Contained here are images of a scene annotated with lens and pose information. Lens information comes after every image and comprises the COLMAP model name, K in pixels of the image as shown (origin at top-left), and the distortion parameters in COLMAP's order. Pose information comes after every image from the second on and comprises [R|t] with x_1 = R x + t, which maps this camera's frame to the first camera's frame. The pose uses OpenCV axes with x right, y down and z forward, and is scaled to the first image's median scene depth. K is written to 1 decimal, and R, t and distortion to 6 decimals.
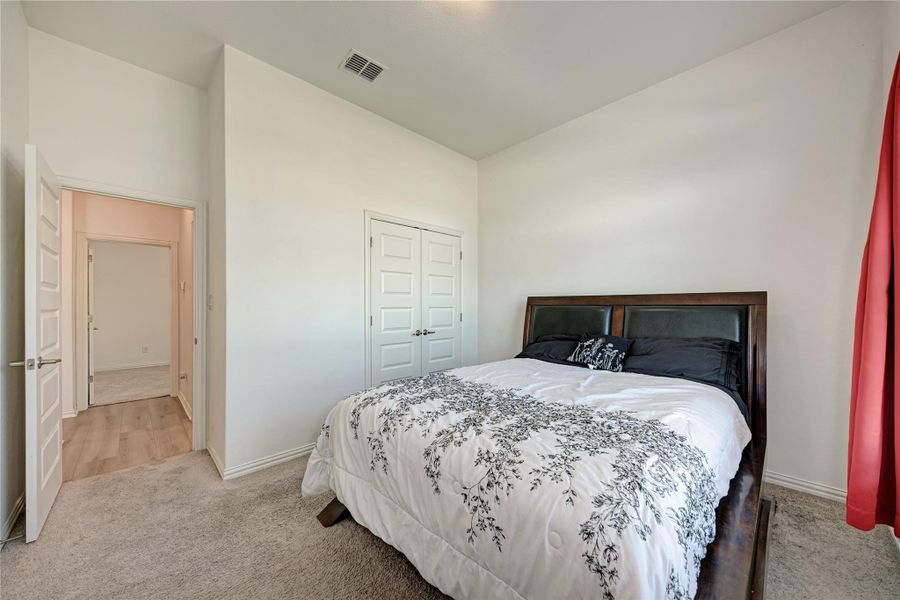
lens RADIAL K [[322.6, 0, 453.8], [0, 322.6, 303.5], [0, 0, 1]] dist [0.000831, -0.000072]
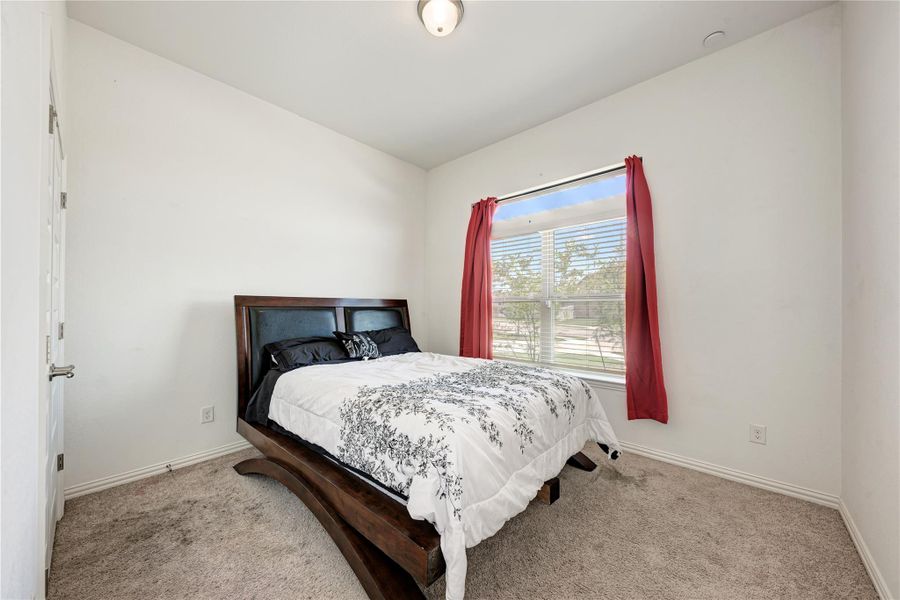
lens RADIAL K [[322.6, 0, 453.8], [0, 322.6, 303.5], [0, 0, 1]] dist [0.000831, -0.000072]
pose [[-0.074585, 0.011526, 0.997148, -0.895396], [-0.008493, 0.999890, -0.012193, 0.004925], [-0.997178, -0.009378, -0.074479, 0.865099]]
